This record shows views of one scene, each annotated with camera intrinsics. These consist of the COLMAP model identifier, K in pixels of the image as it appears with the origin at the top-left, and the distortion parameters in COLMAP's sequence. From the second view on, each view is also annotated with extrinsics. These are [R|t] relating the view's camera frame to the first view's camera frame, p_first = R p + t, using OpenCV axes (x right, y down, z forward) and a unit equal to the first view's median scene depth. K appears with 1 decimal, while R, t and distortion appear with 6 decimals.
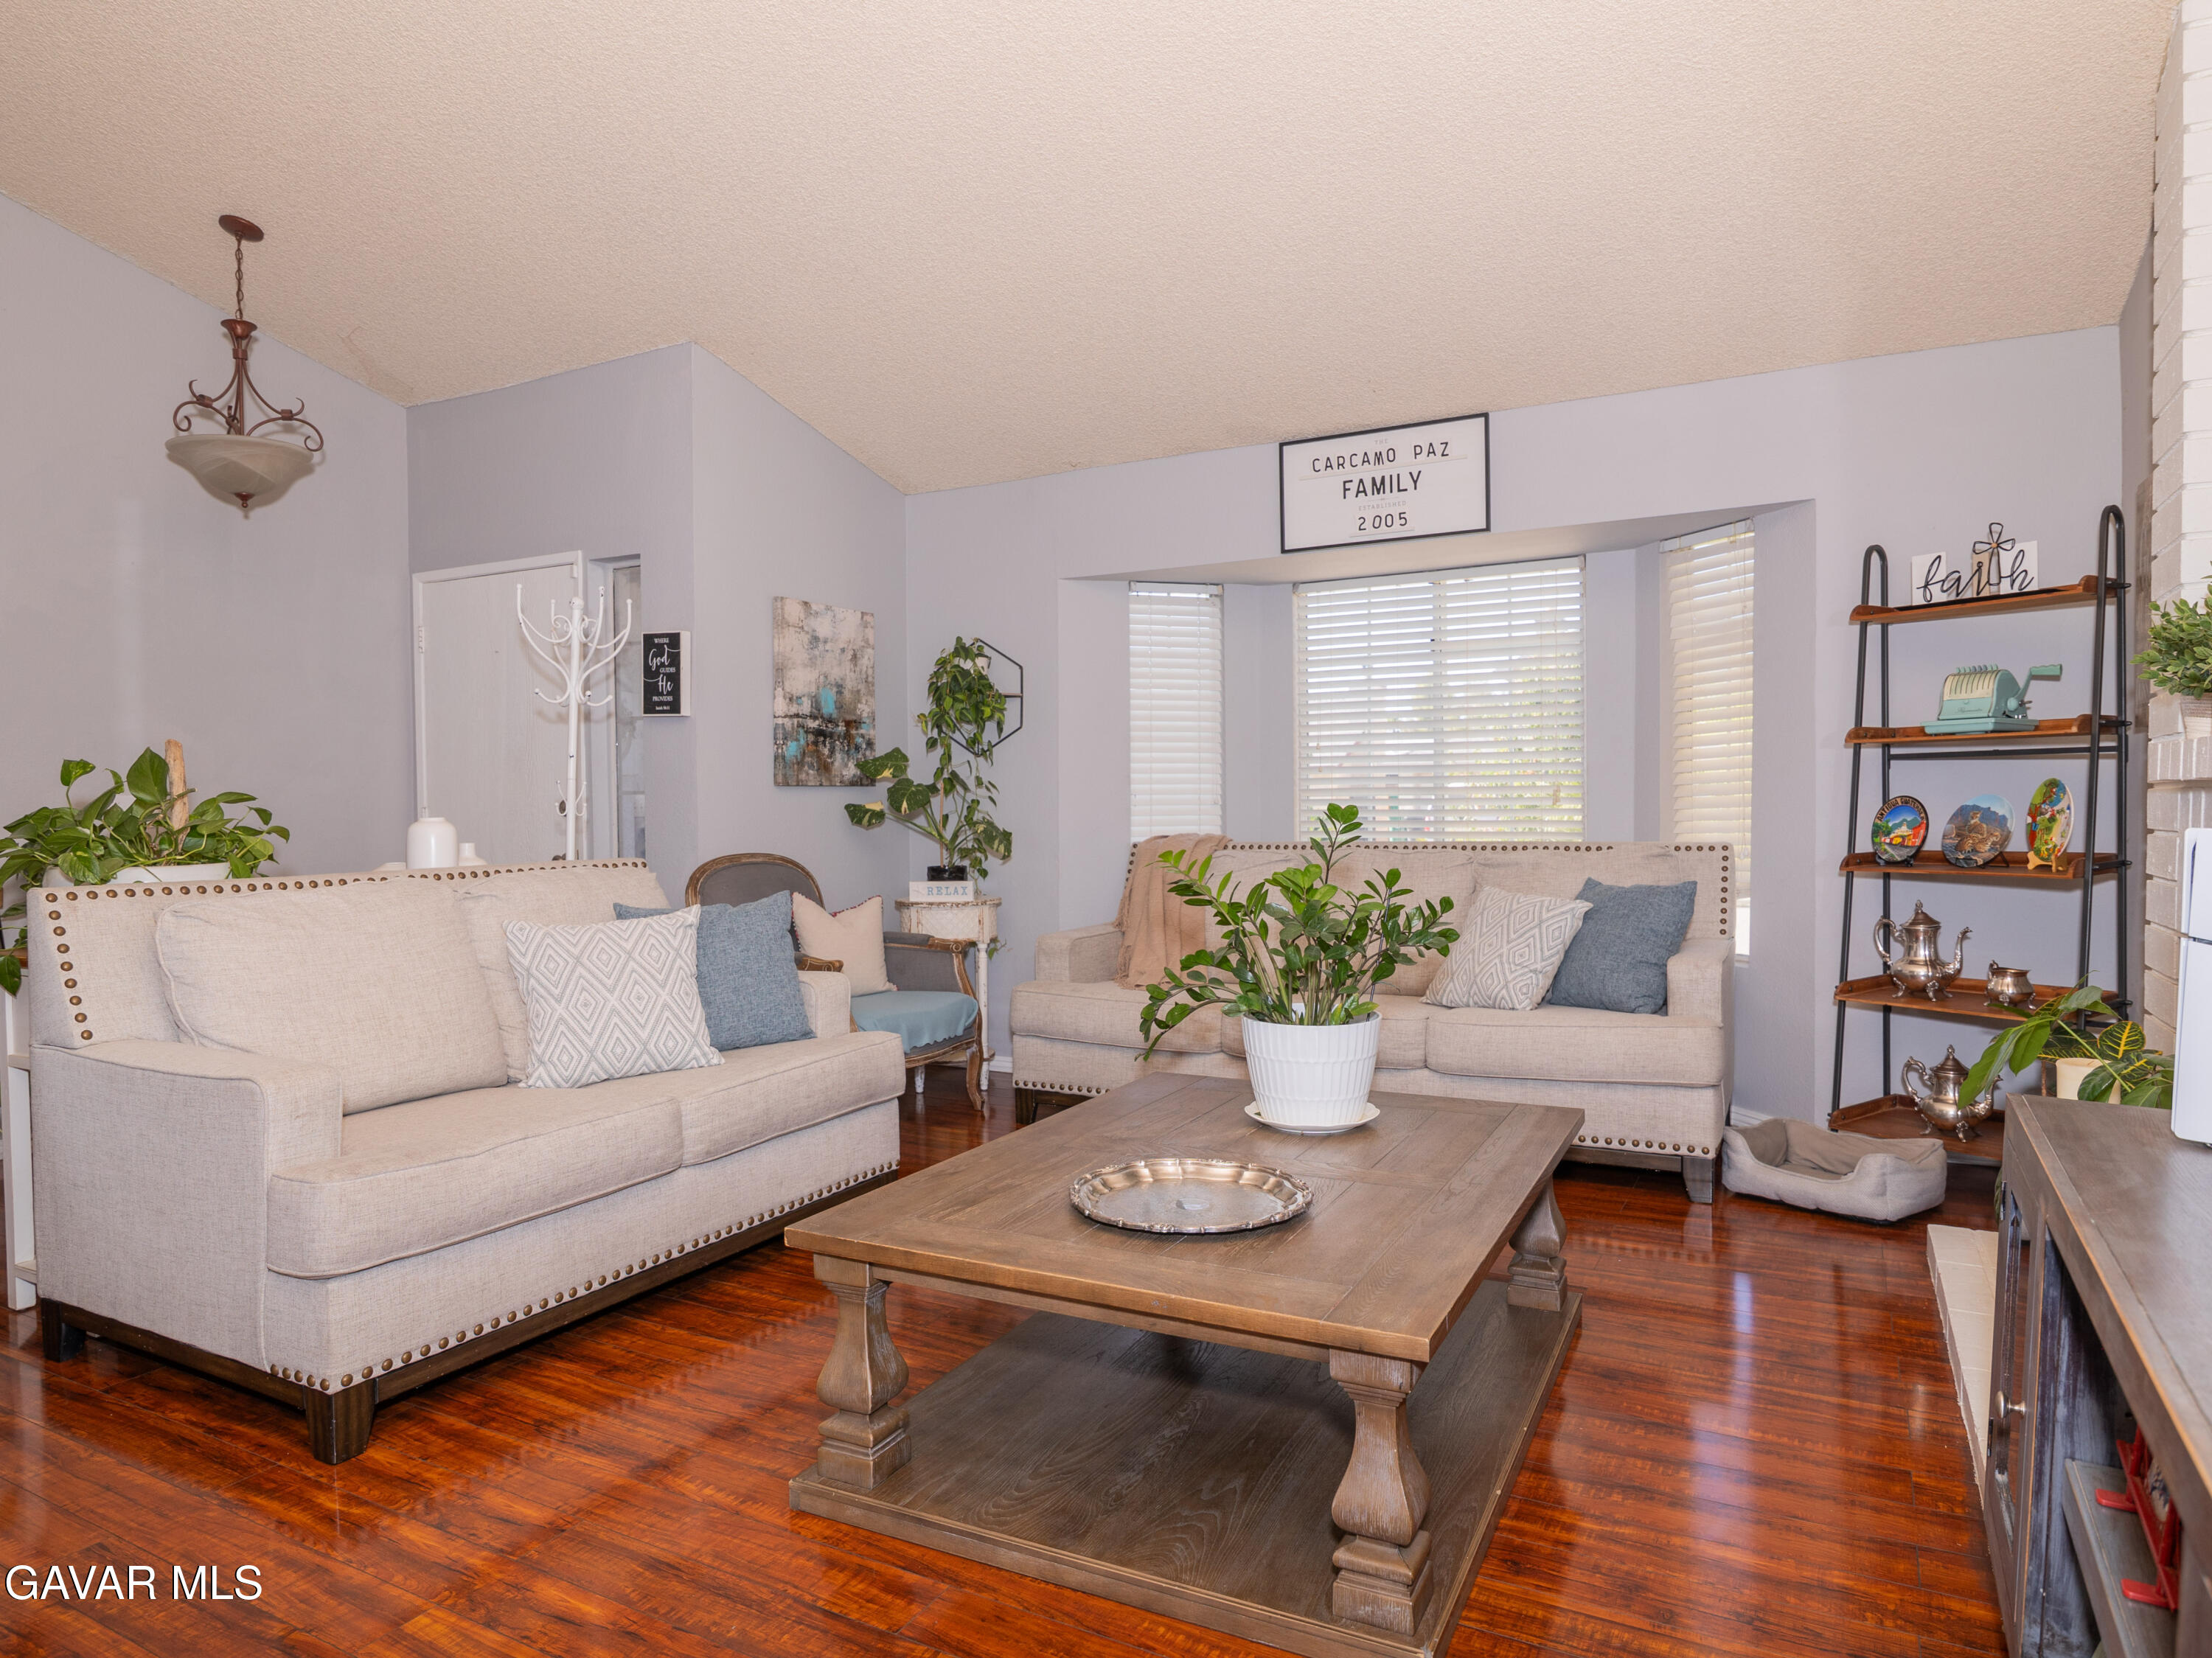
lens RADIAL K [[1340.1, 0, 1125.8], [0, 1340.1, 828.7], [0, 0, 1]] dist [-0.011753, -0.000222]
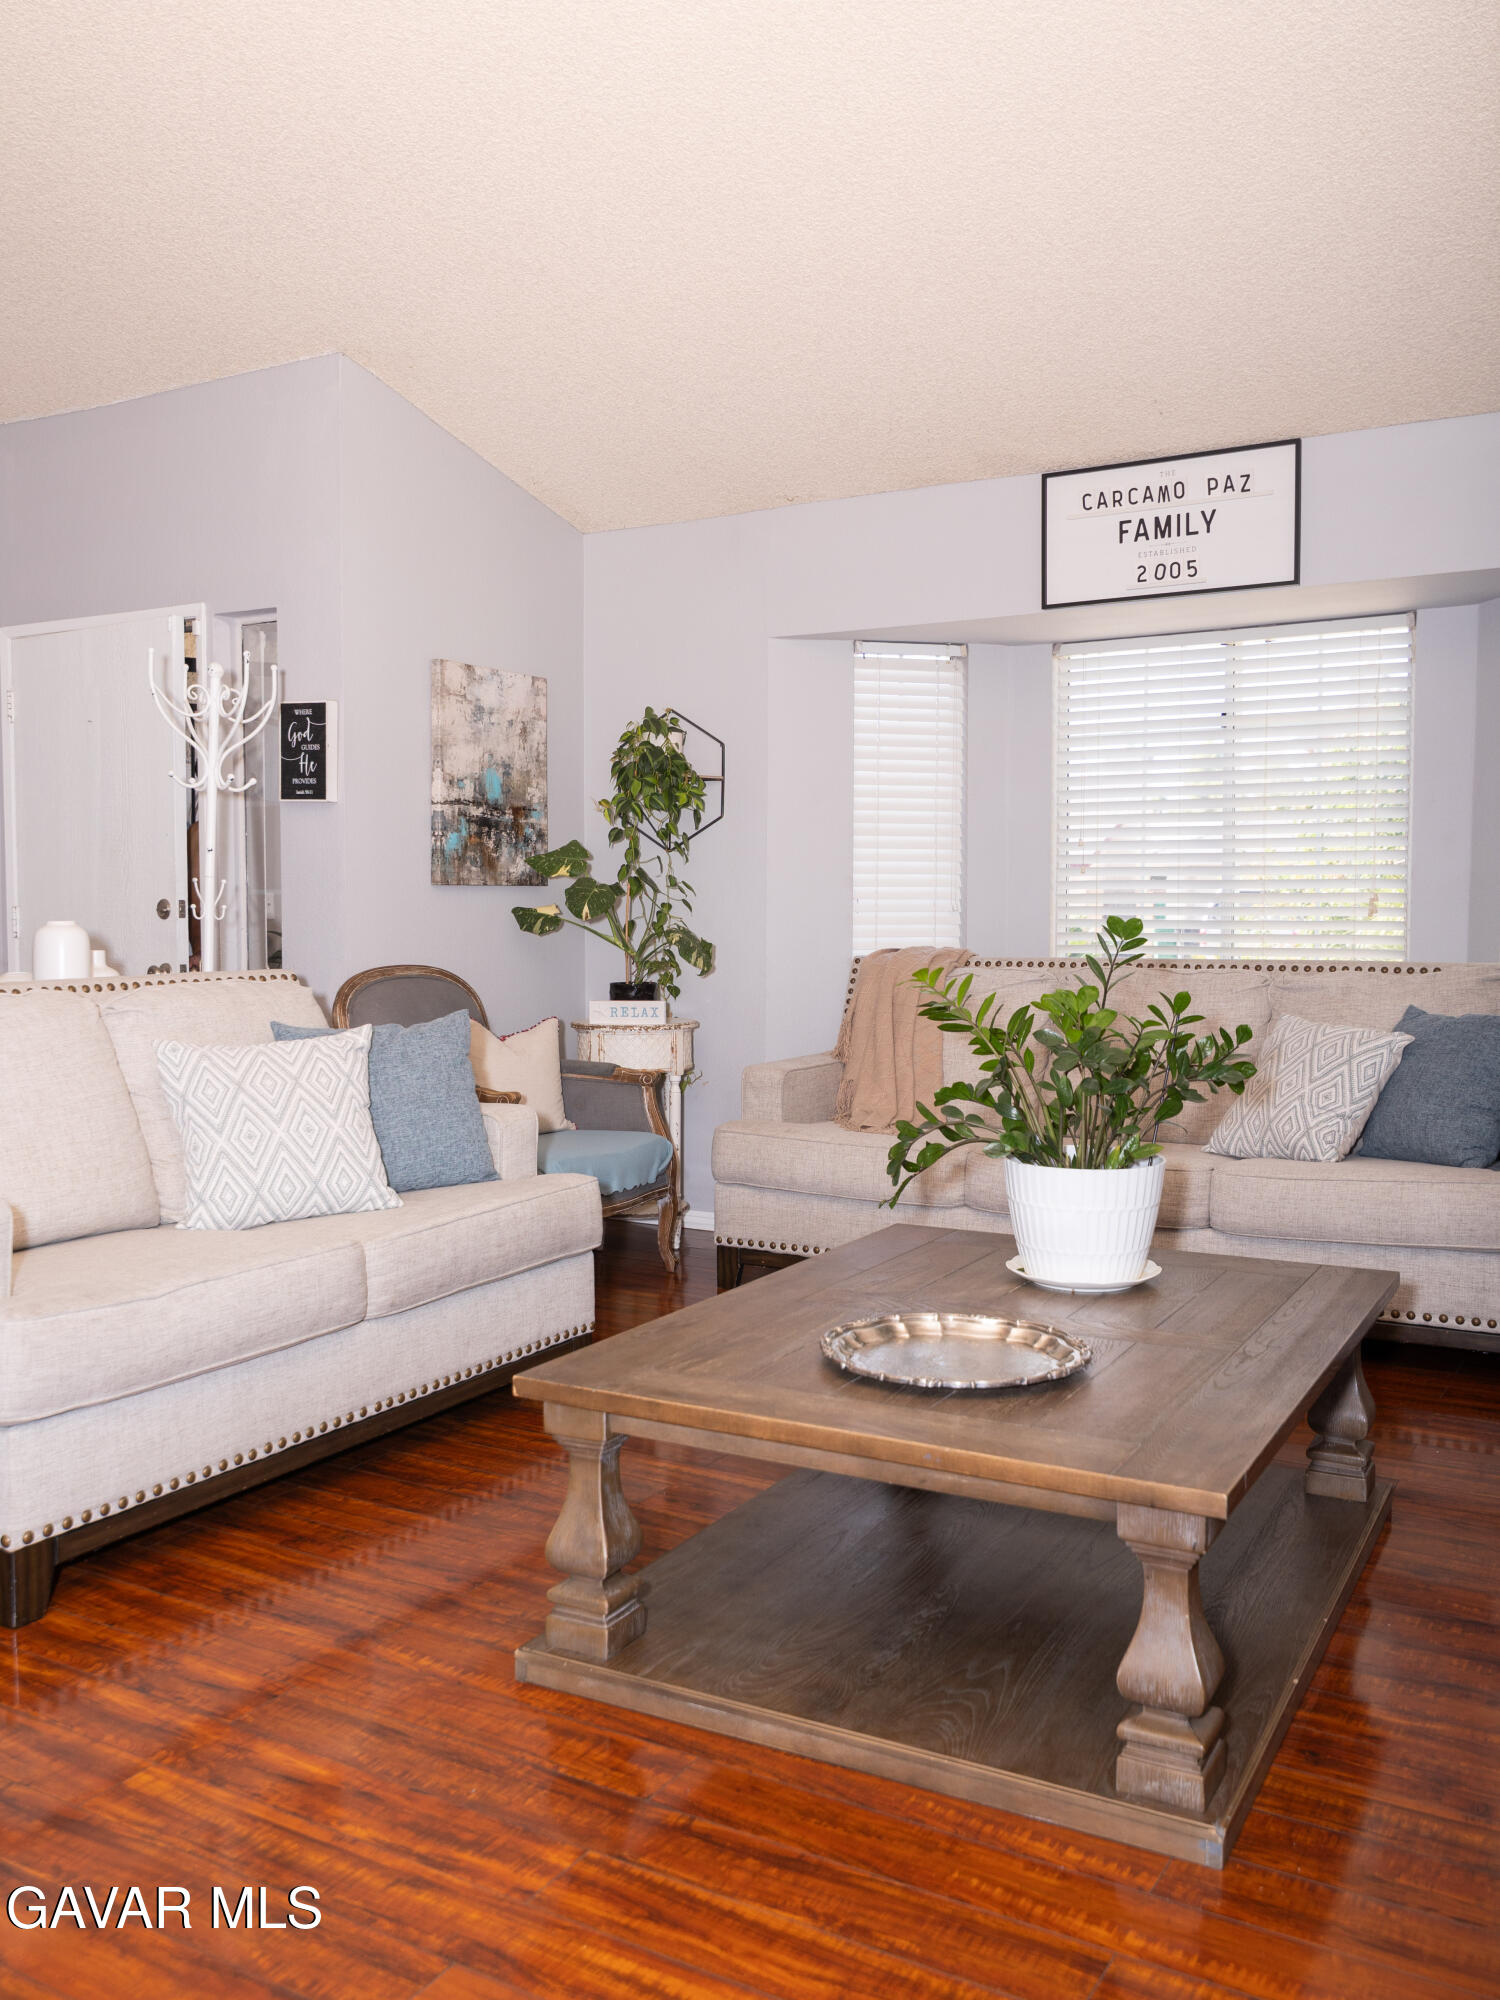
lens RADIAL K [[1694.6, 0, 753.3], [0, 1694.6, 998.2], [0, 0, 1]] dist [0.005110, 0.001473]
pose [[0.999274, 0.011060, -0.036450, -0.032626], [-0.009731, 0.999288, 0.036439, -0.002834], [0.036827, -0.036058, 0.998671, -0.092813]]
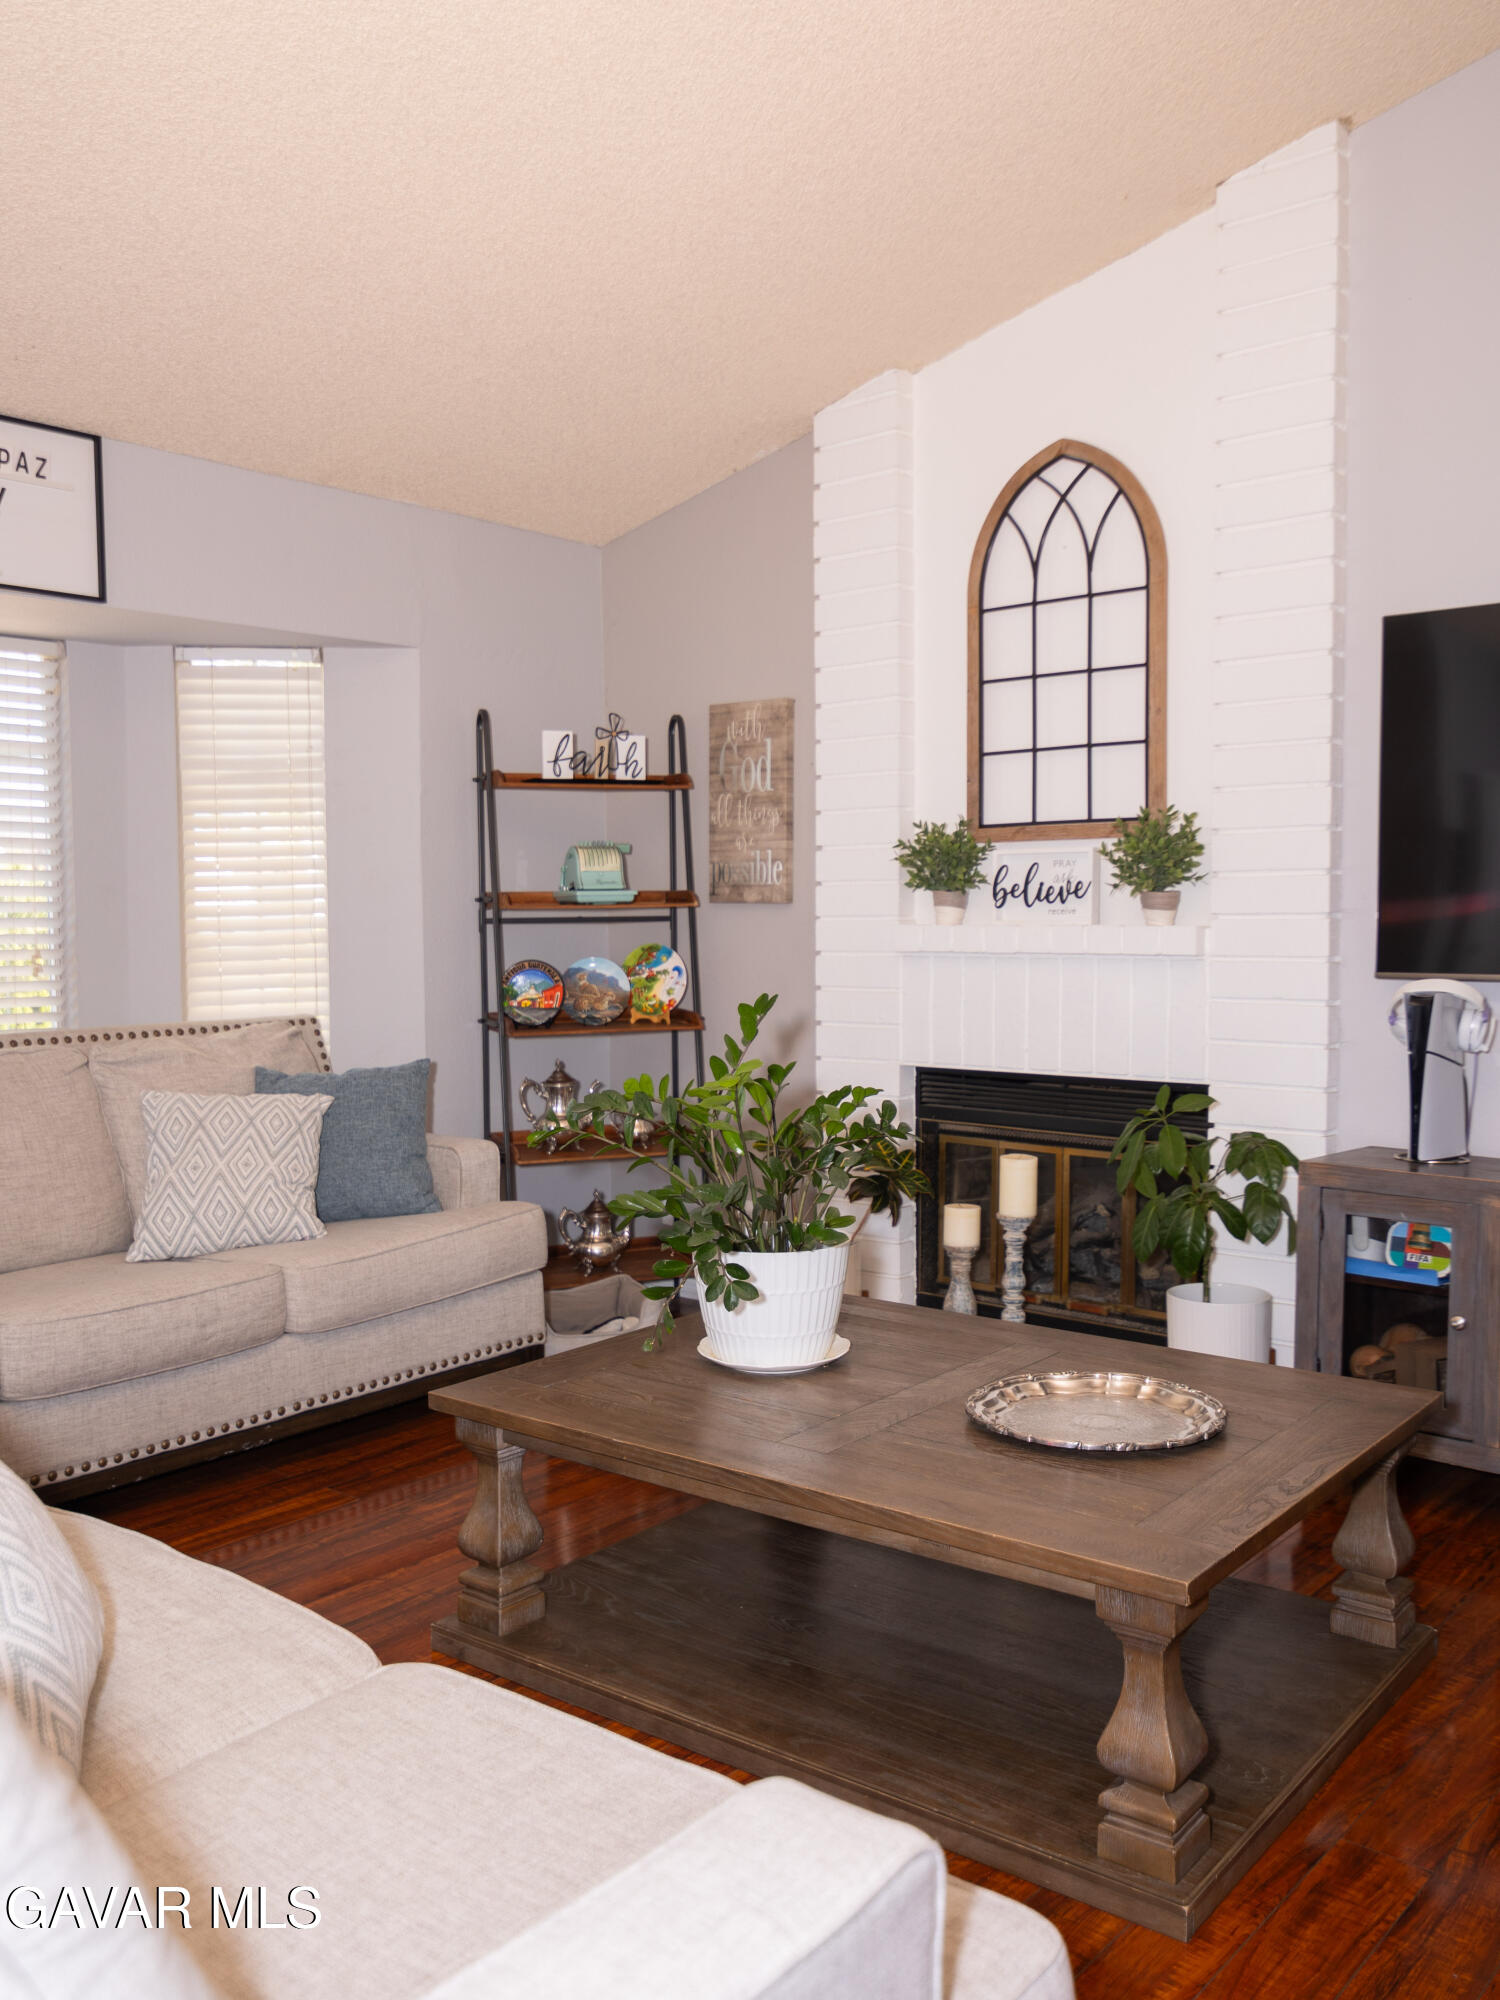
lens RADIAL K [[1694.6, 0, 753.3], [0, 1694.6, 998.2], [0, 0, 1]] dist [0.005110, 0.001473]
pose [[0.207155, -0.044172, 0.977310, -0.792440], [0.026090, 0.998874, 0.039617, -0.050517], [-0.977960, 0.017291, 0.208074, 0.663014]]
